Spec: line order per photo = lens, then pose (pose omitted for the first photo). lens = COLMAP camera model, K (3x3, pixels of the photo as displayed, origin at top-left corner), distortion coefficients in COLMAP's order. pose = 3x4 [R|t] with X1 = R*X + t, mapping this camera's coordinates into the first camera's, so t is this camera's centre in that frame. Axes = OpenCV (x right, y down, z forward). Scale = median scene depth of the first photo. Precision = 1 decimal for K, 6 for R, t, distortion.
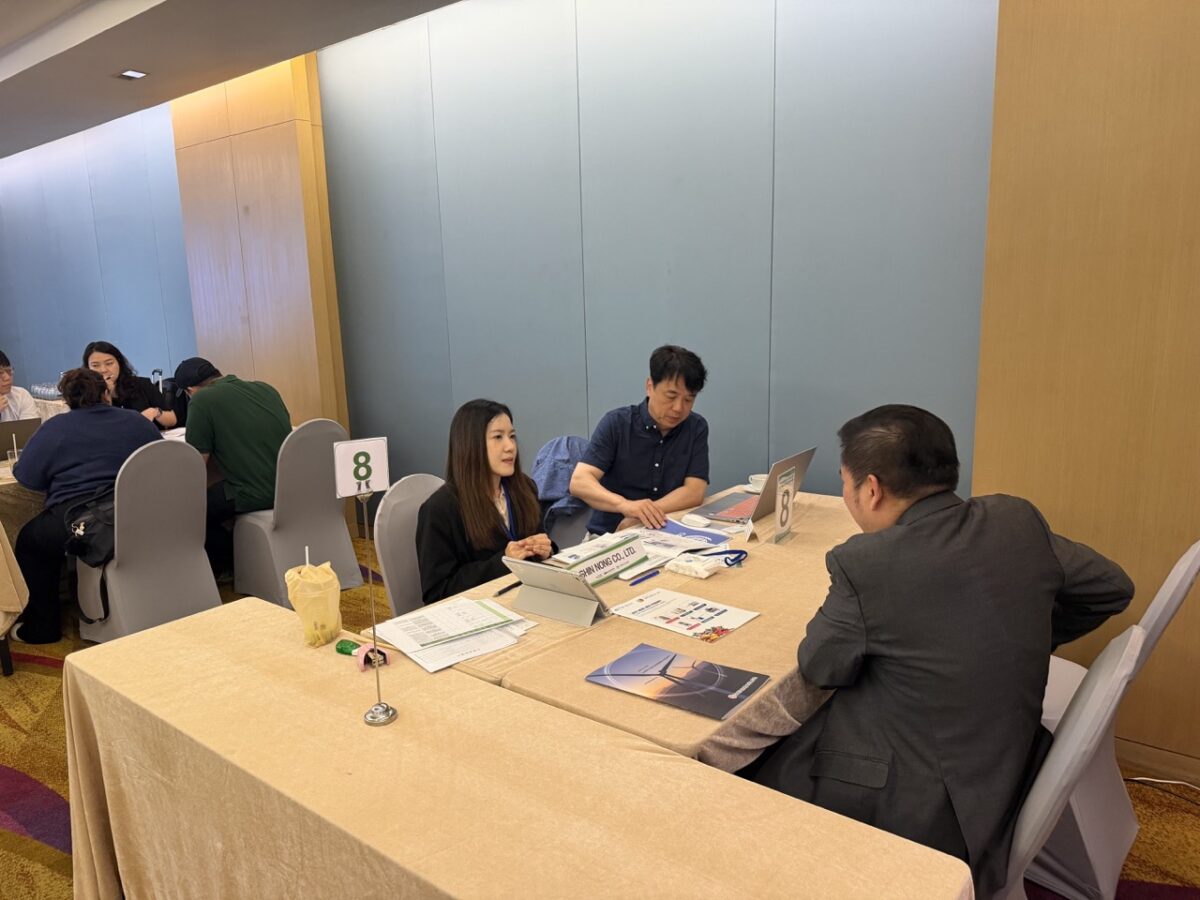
lens RADIAL K [[836.9, 0, 602.3], [0, 836.9, 453.0], [0, 0, 1]] dist [0.020480, -0.021953]
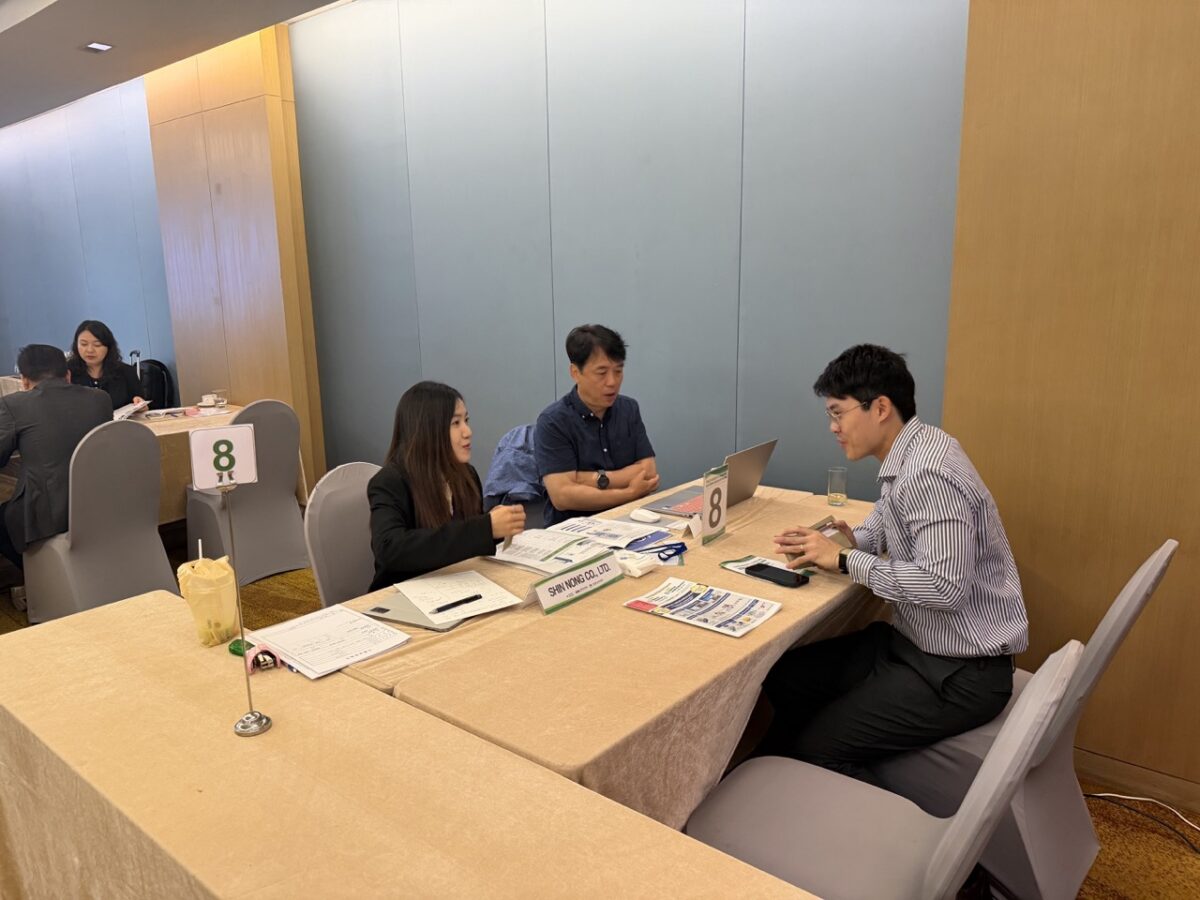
lens RADIAL K [[836.9, 0, 602.5], [0, 836.9, 451.7], [0, 0, 1]] dist [0.020480, -0.021953]
pose [[0.999826, 0.013335, -0.013037, 0.113188], [-0.013162, 0.999825, 0.013322, -0.005097], [0.013212, -0.013148, 0.999826, 0.072594]]
